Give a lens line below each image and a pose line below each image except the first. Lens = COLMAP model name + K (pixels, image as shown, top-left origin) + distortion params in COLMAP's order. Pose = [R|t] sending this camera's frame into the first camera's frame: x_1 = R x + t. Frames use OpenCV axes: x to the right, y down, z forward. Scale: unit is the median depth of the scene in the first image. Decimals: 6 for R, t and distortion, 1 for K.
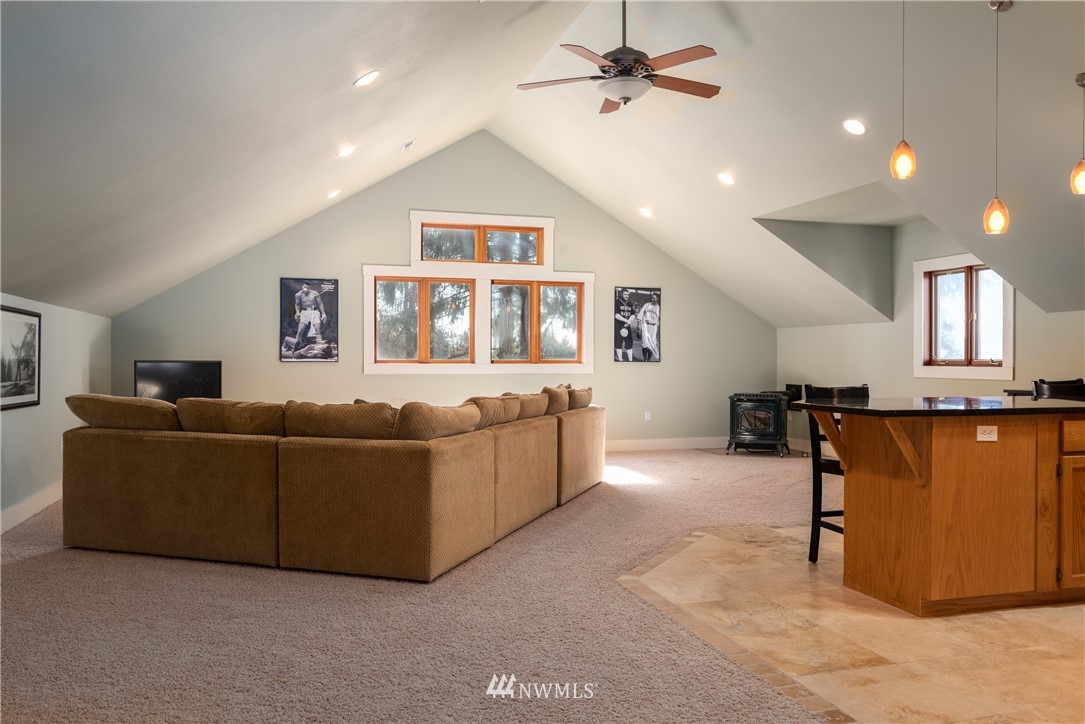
lens RADIAL K [[814.3, 0, 544.2], [0, 814.3, 363.8], [0, 0, 1]] dist [0.002346, 0.002350]
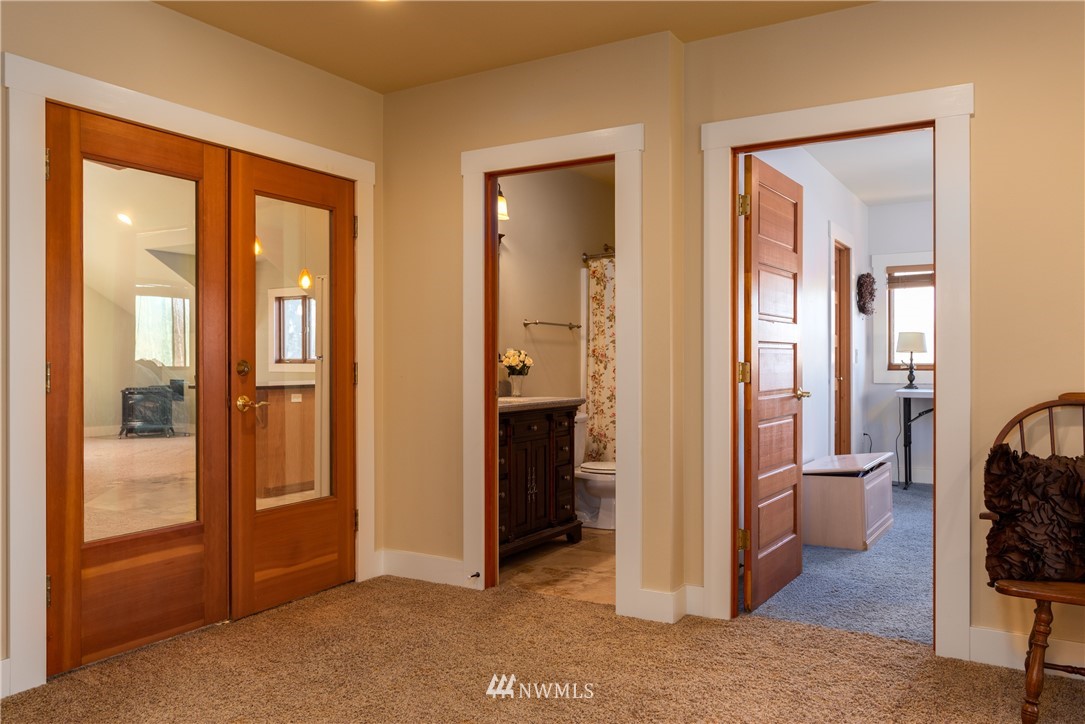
lens RADIAL K [[810.7, 0, 546.0], [0, 810.7, 363.1], [0, 0, 1]] dist [-0.000331, 0.002530]
pose [[0.738323, -0.007160, 0.674410, -0.130548], [0.007087, 0.999971, 0.002857, 0.000996], [-0.674411, 0.002670, 0.738352, -0.340981]]
